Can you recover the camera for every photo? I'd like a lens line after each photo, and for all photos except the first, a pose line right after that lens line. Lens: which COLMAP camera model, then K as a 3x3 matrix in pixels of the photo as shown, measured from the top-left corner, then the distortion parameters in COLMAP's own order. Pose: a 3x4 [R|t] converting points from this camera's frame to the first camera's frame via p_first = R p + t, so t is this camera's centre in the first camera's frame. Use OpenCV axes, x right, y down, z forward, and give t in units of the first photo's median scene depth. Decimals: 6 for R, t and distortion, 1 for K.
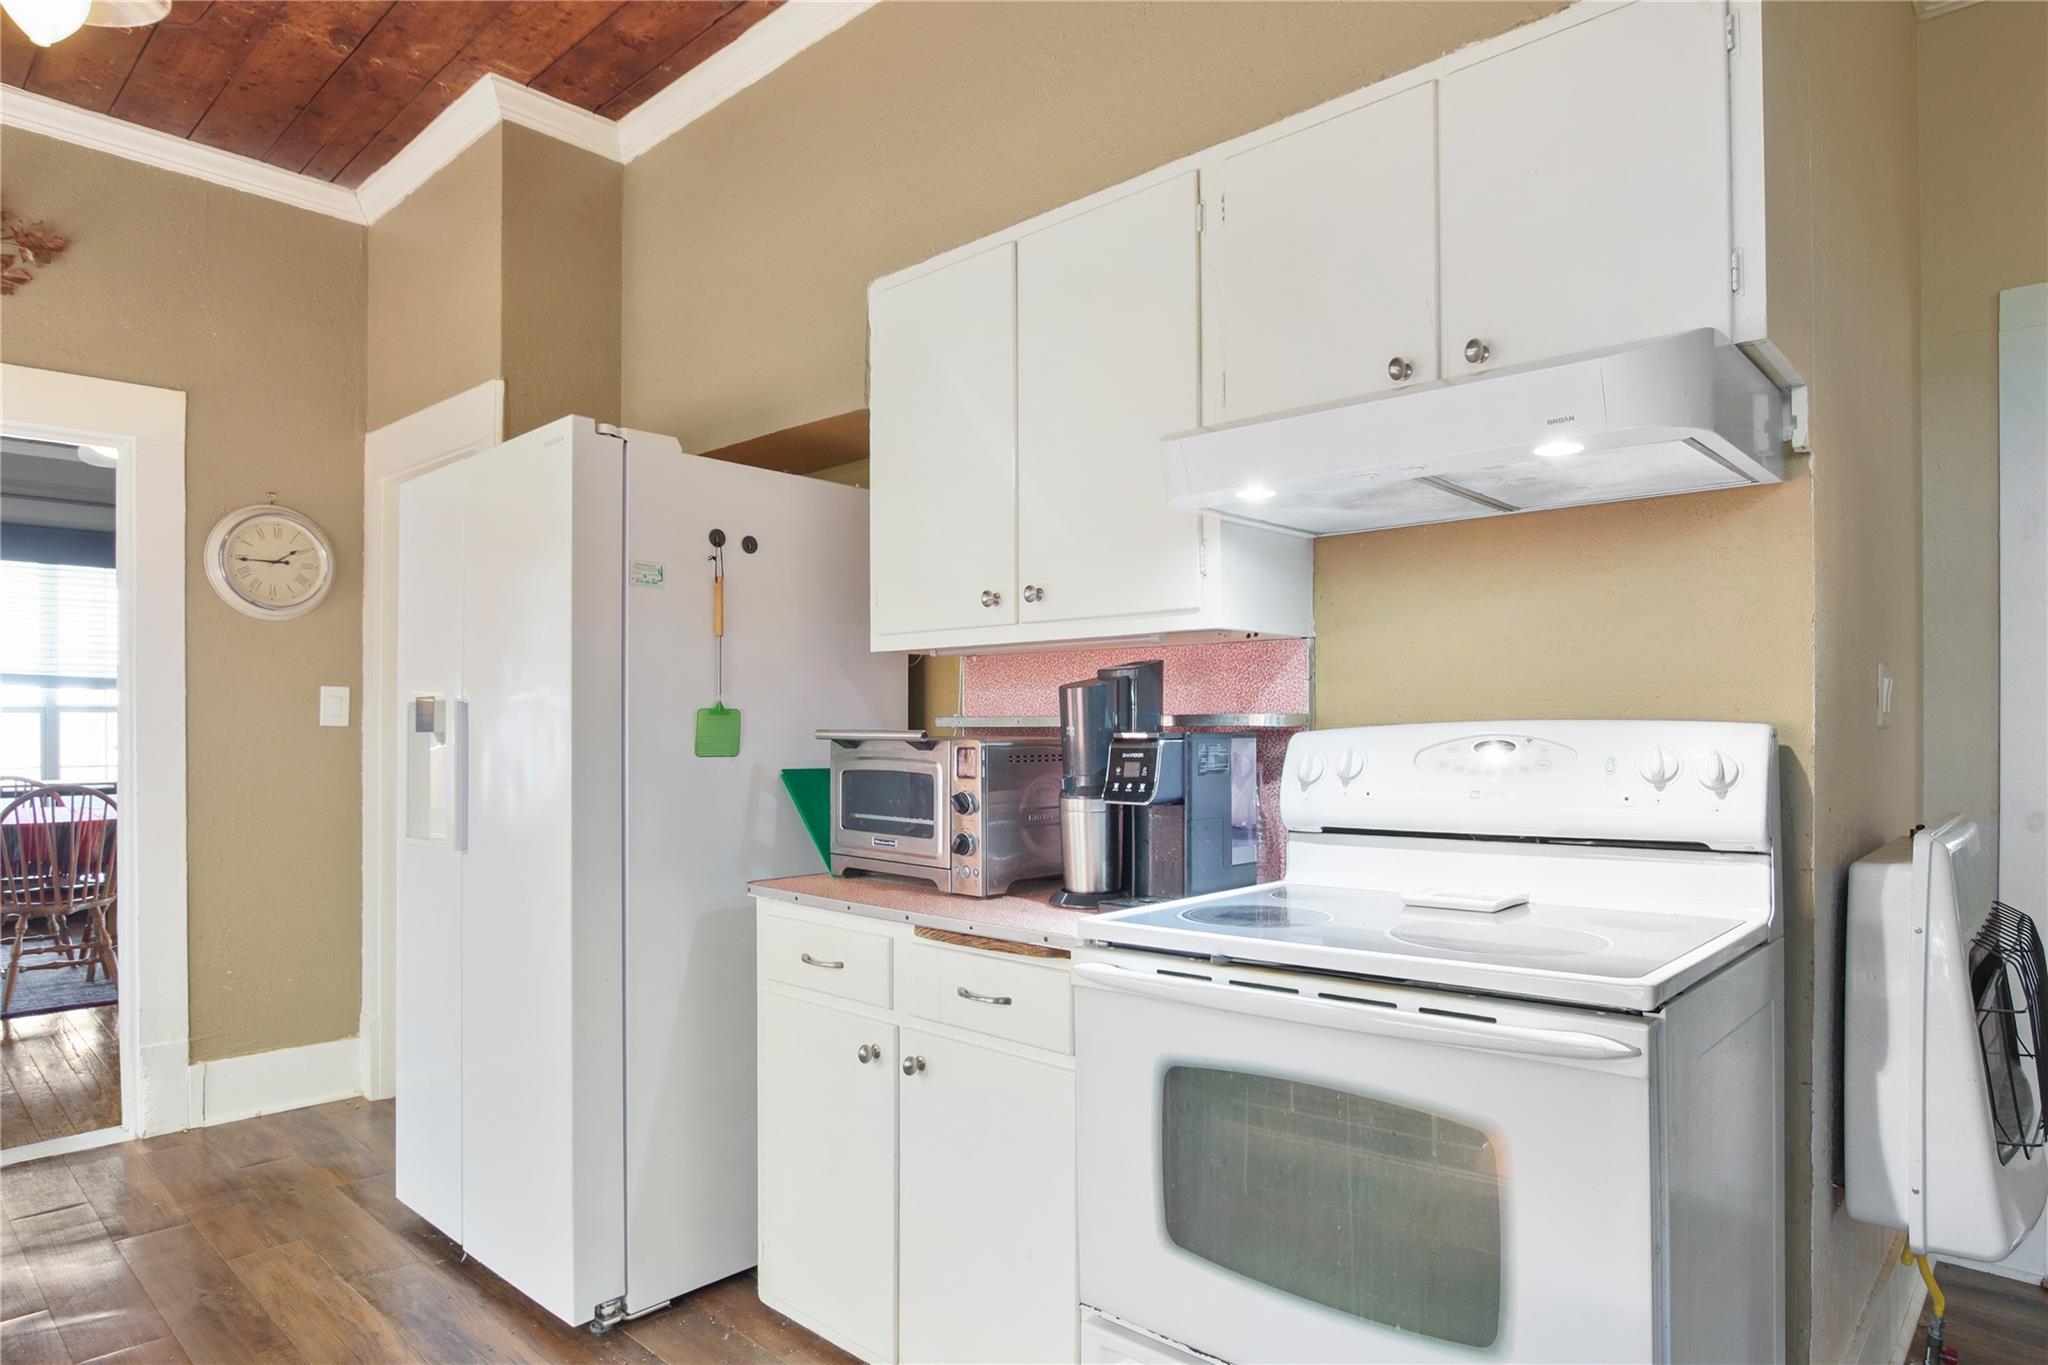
lens RADIAL K [[1170.2, 0, 1023.6], [0, 1170.2, 701.1], [0, 0, 1]] dist [-0.023442, 0.003661]
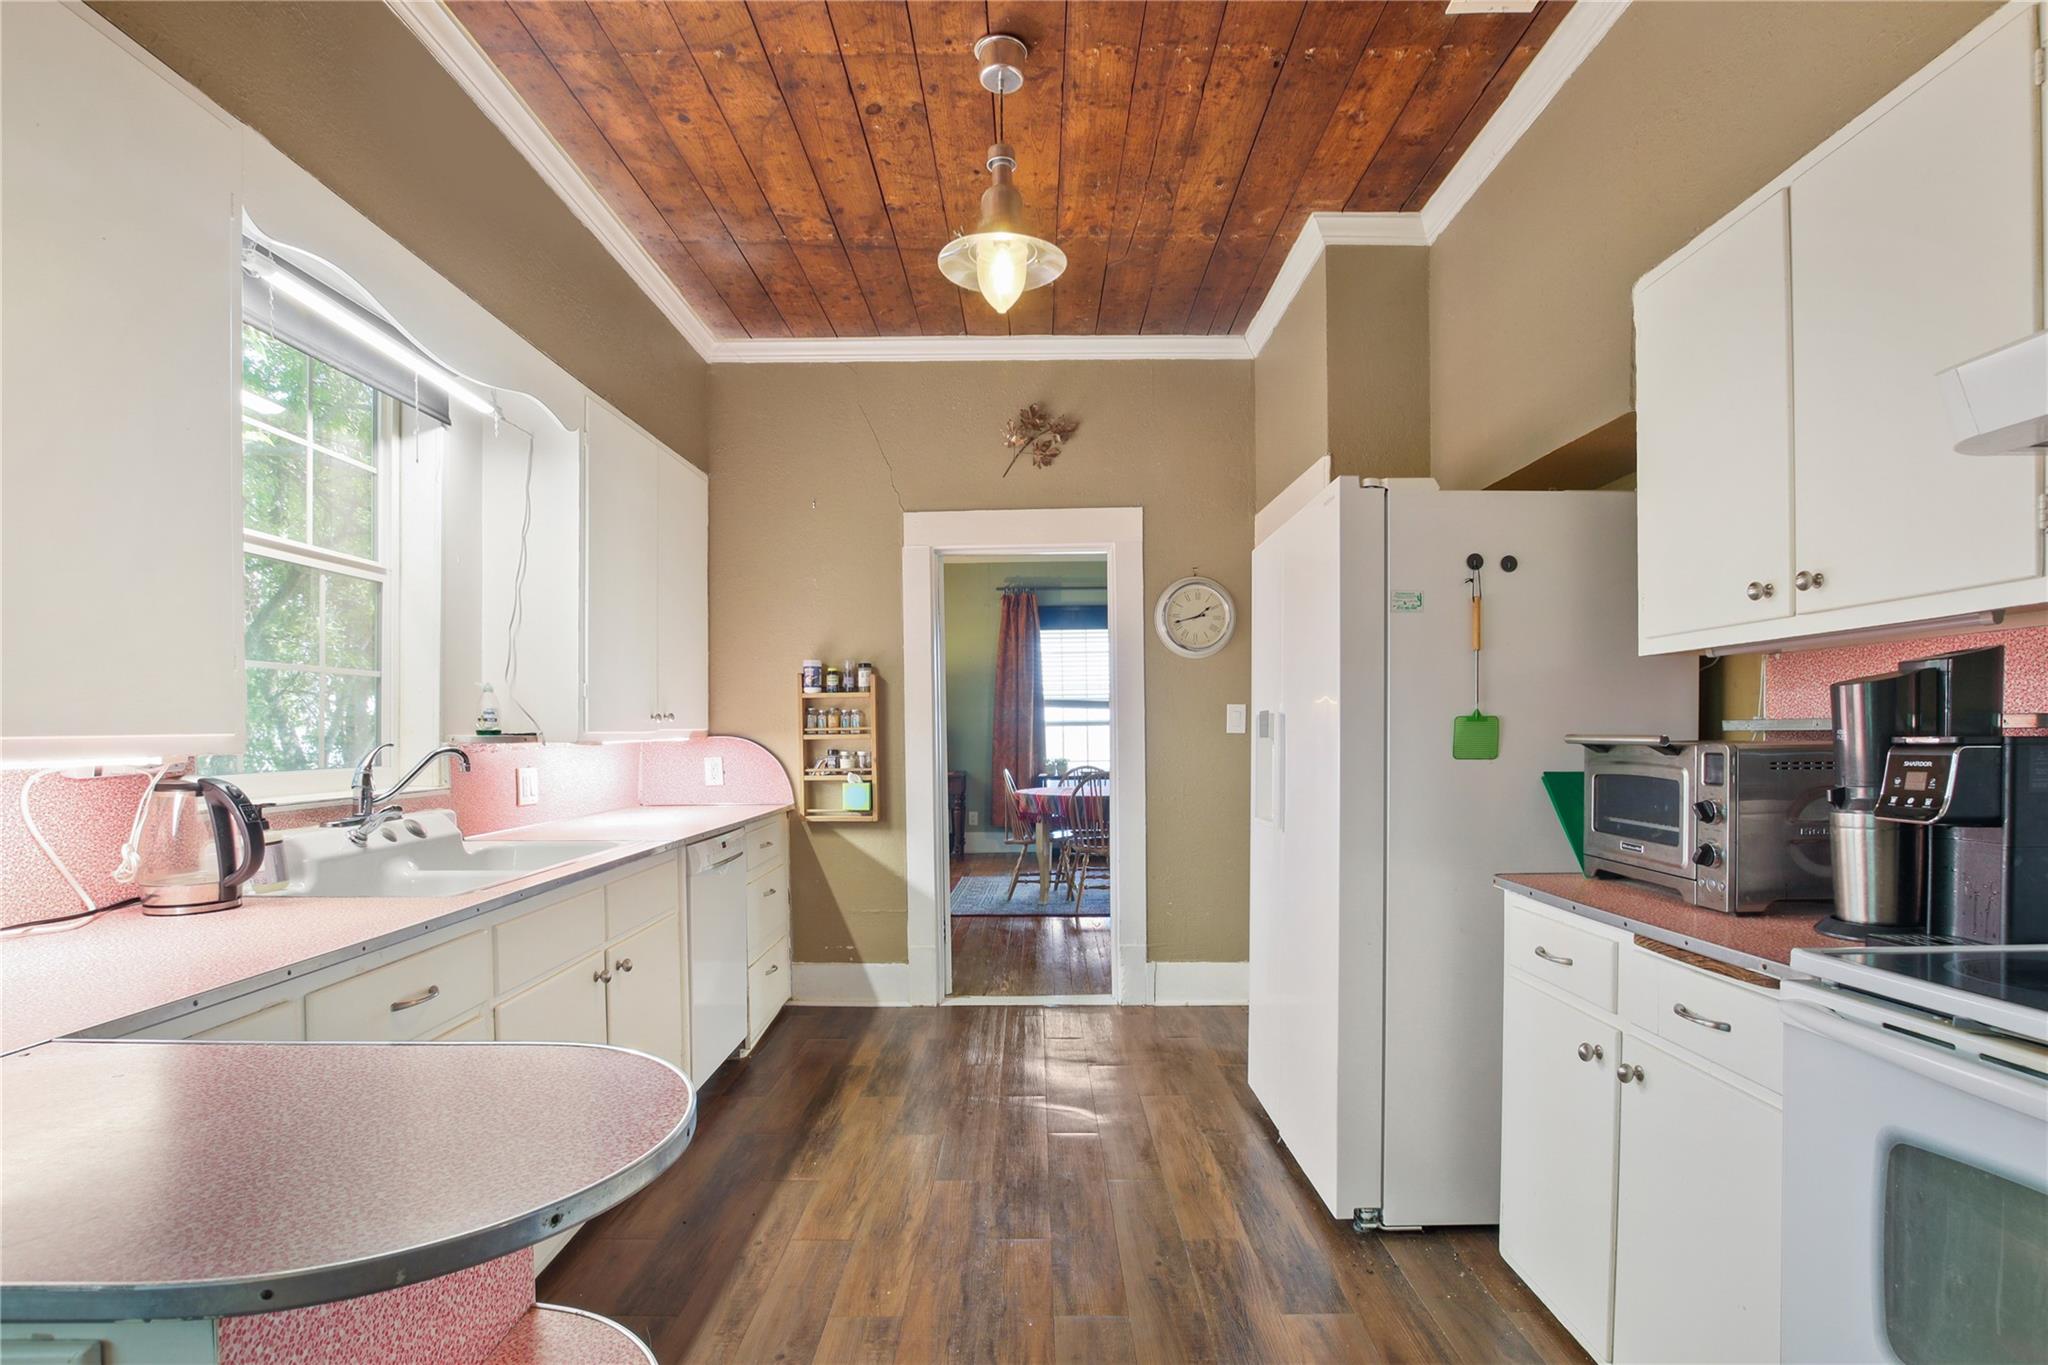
lens RADIAL K [[973.2, 0, 1025.1], [0, 973.2, 734.9], [0, 0, 1]] dist [-0.029690, 0.004500]
pose [[0.678785, -0.003698, -0.734328, 0.118674], [0.021616, 0.999655, 0.014948, 0.001596], [0.734019, -0.026020, 0.678630, 0.060966]]
